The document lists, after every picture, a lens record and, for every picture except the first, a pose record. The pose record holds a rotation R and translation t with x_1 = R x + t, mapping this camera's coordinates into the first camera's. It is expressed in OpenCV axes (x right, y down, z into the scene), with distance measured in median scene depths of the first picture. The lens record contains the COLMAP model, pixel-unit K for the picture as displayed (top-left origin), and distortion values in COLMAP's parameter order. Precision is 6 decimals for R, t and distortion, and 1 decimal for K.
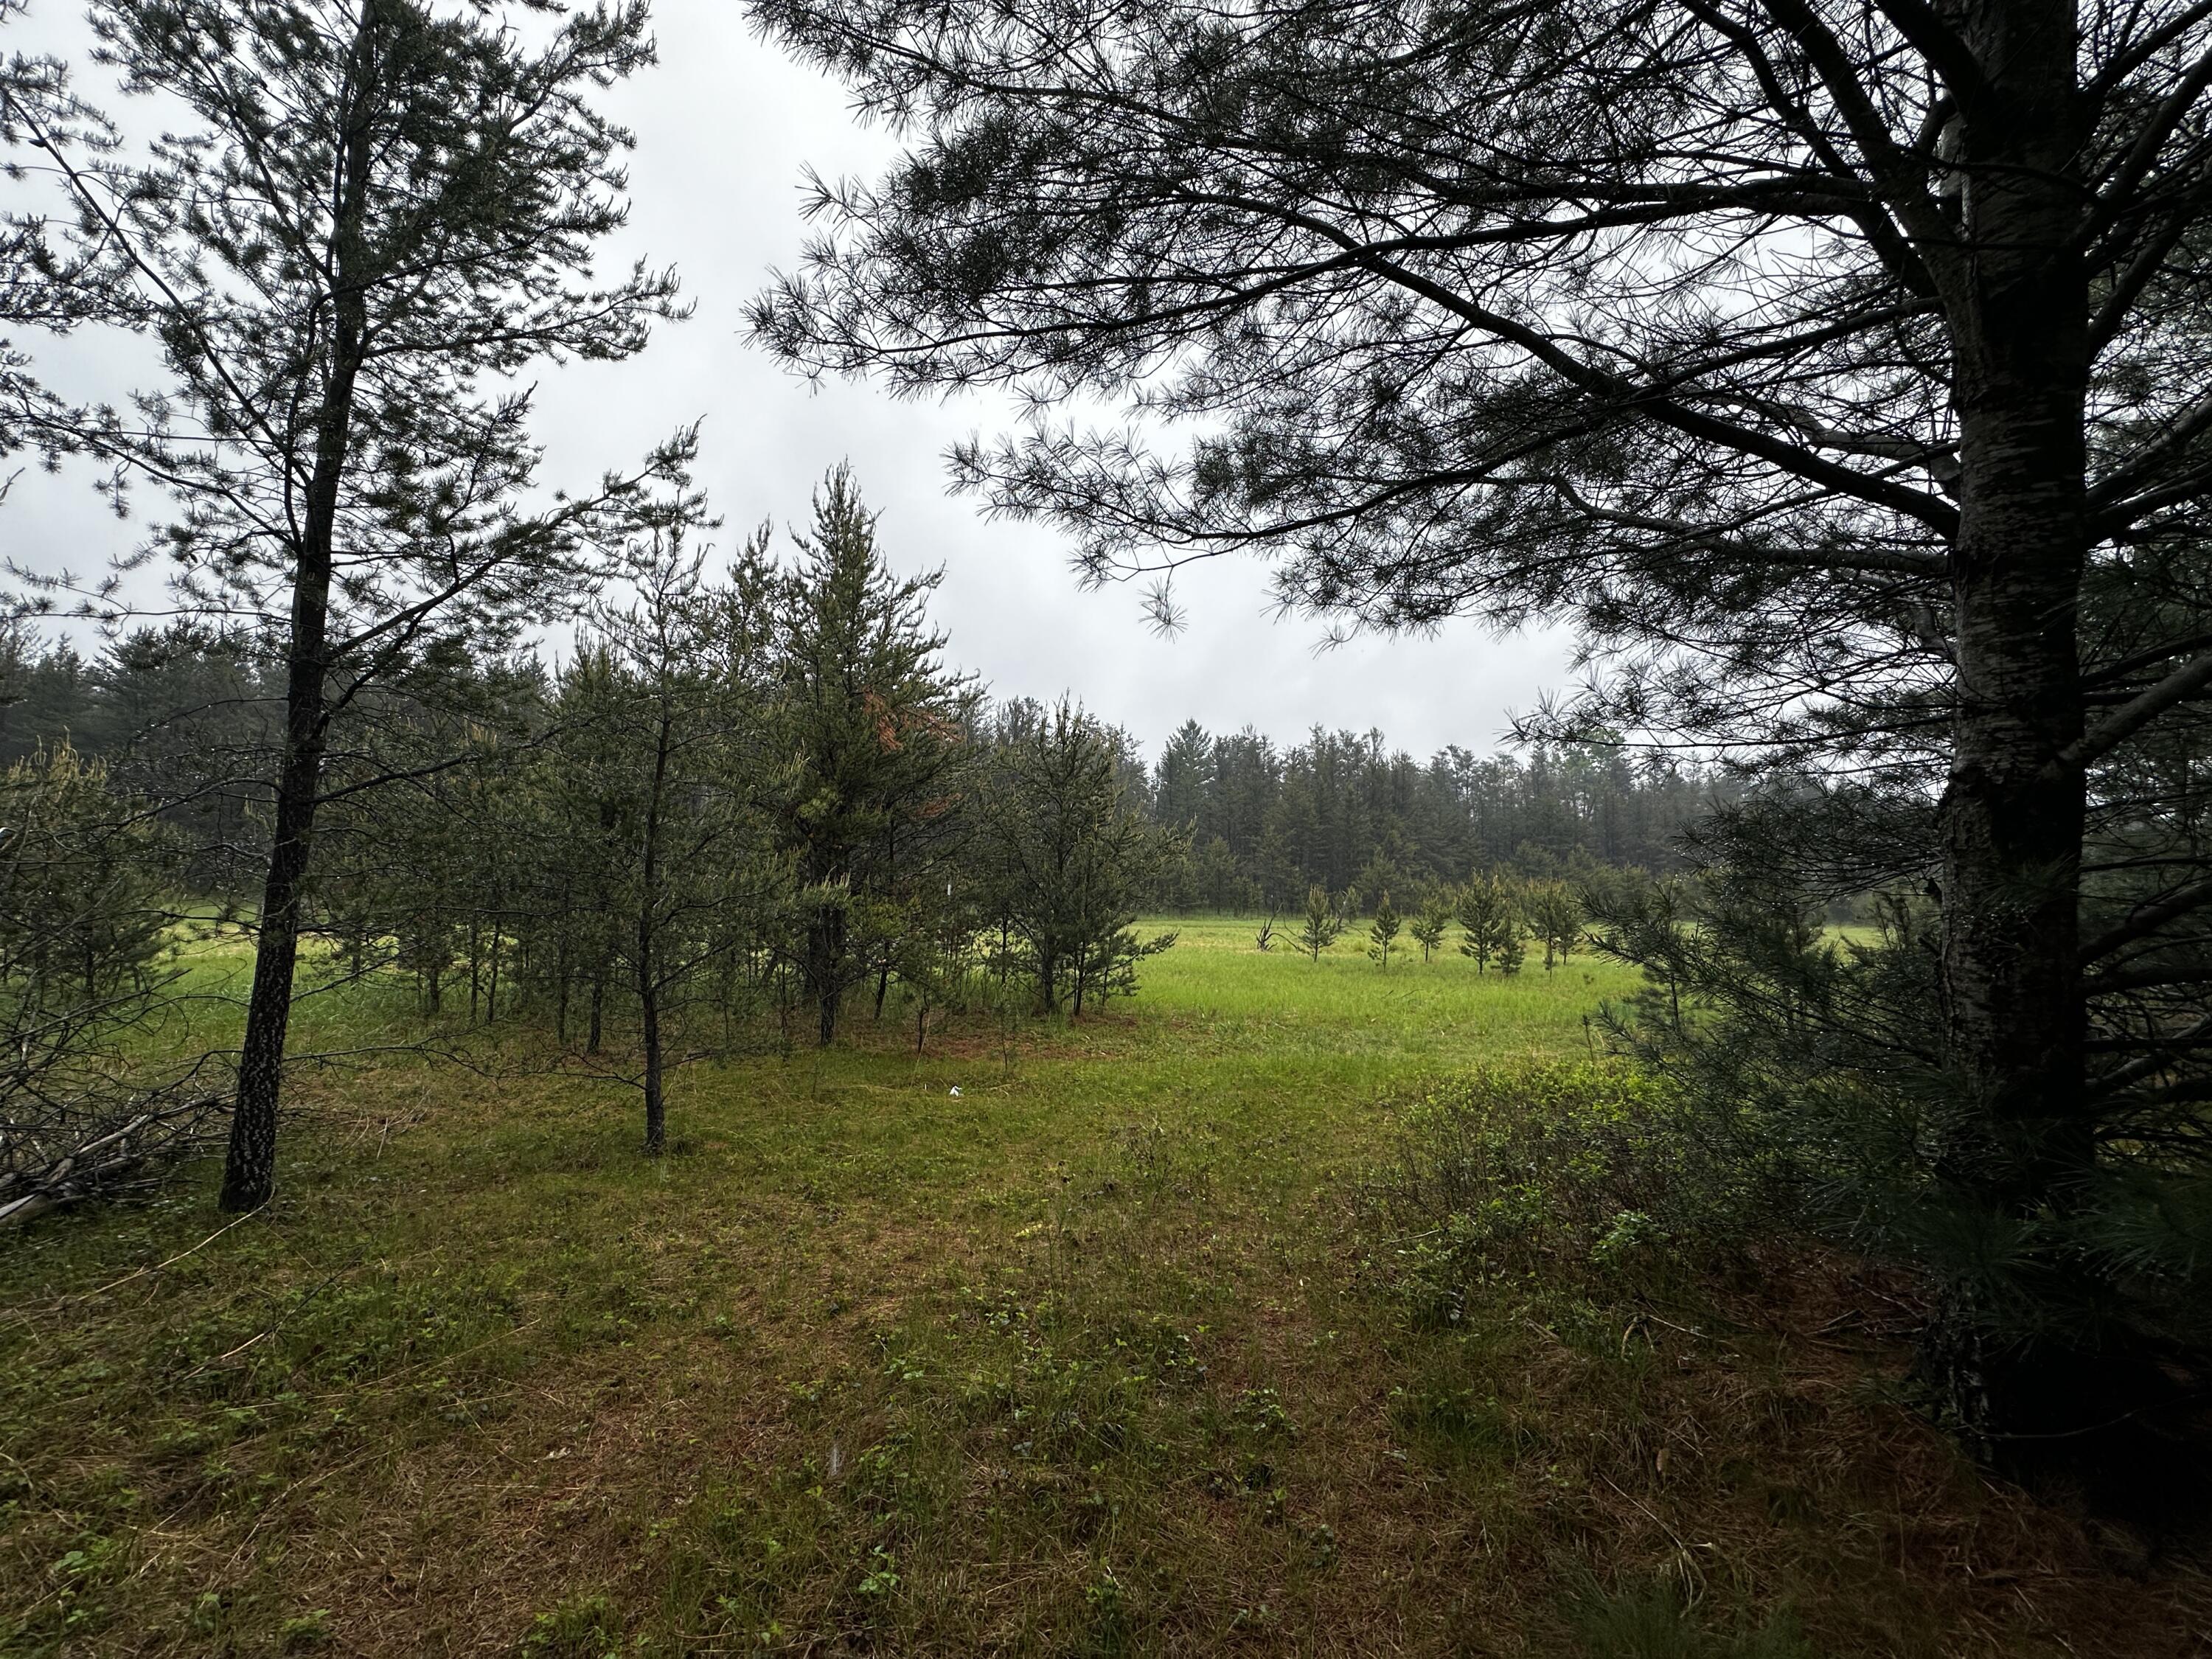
lens RADIAL K [[890.2, 0, 1104.6], [0, 890.2, 828.9], [0, 0, 1]] dist [-0.001492, -0.000119]
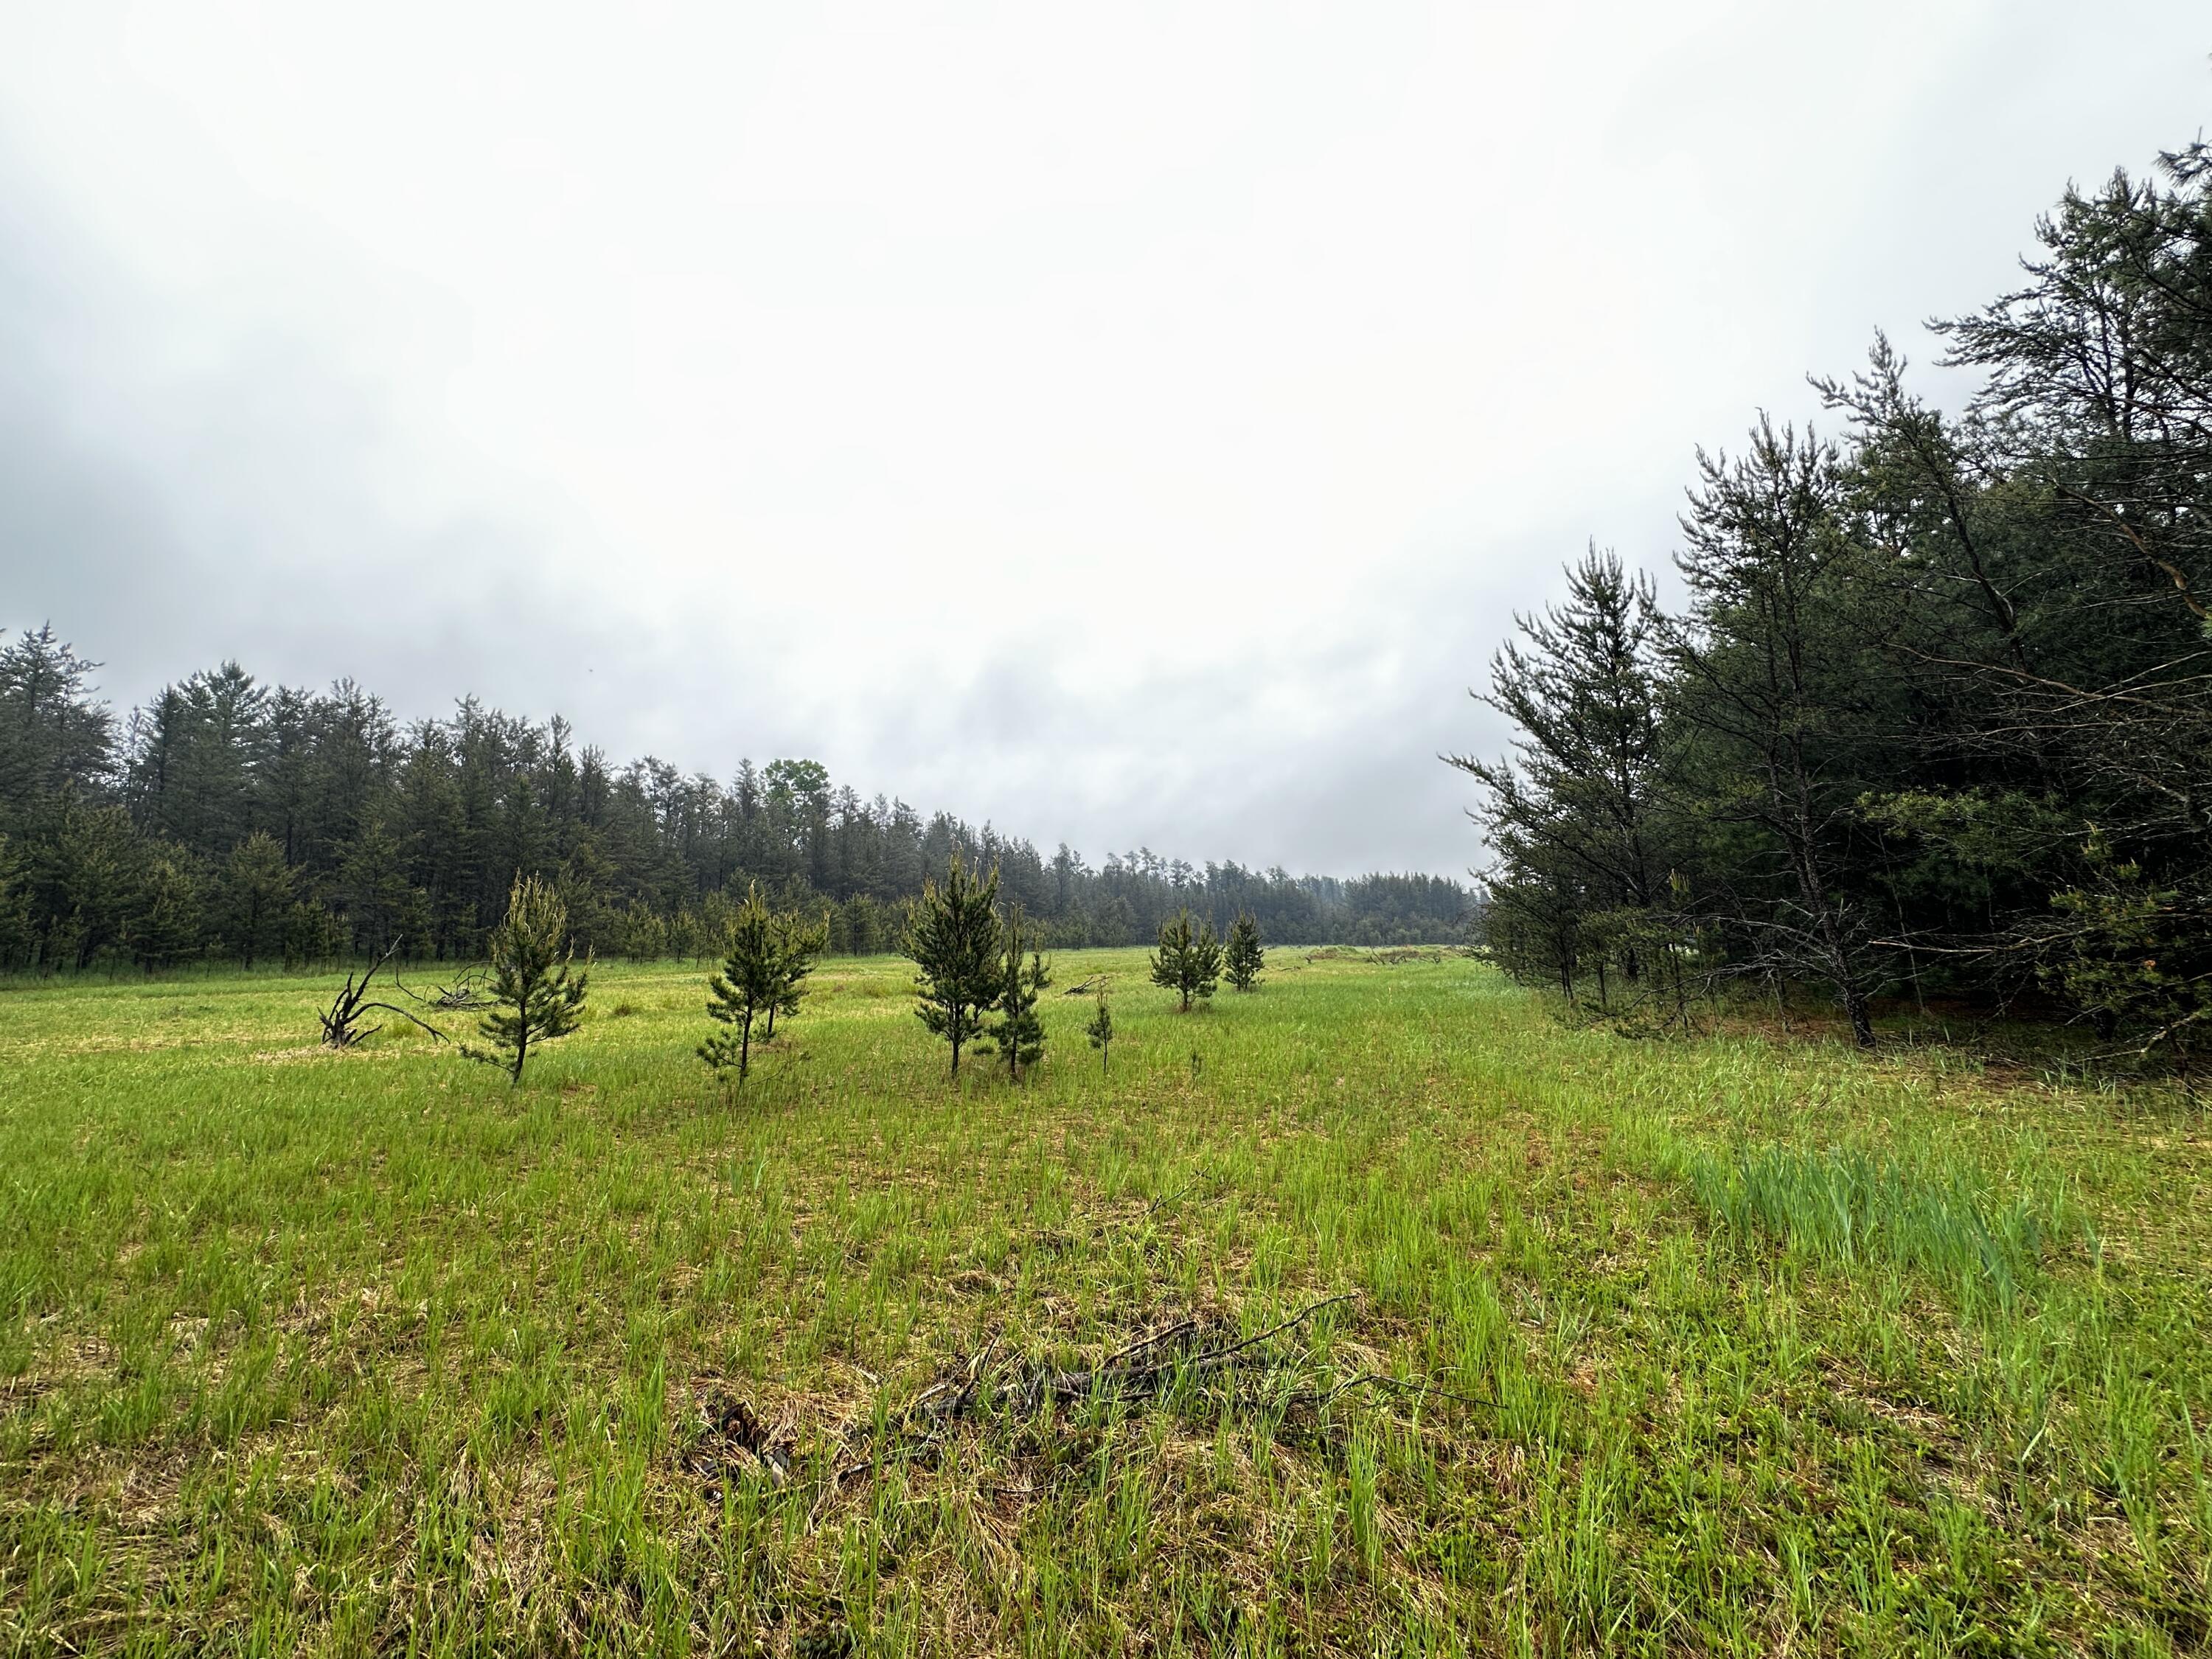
lens RADIAL K [[890.2, 0, 1103.5], [0, 890.2, 827.9], [0, 0, 1]] dist [-0.001492, -0.000119]
pose [[0.642894, 0.069910, 0.762758, 0.027497], [-0.034681, 0.997462, -0.062190, 0.015260], [-0.765169, 0.013528, 0.643687, 0.149555]]
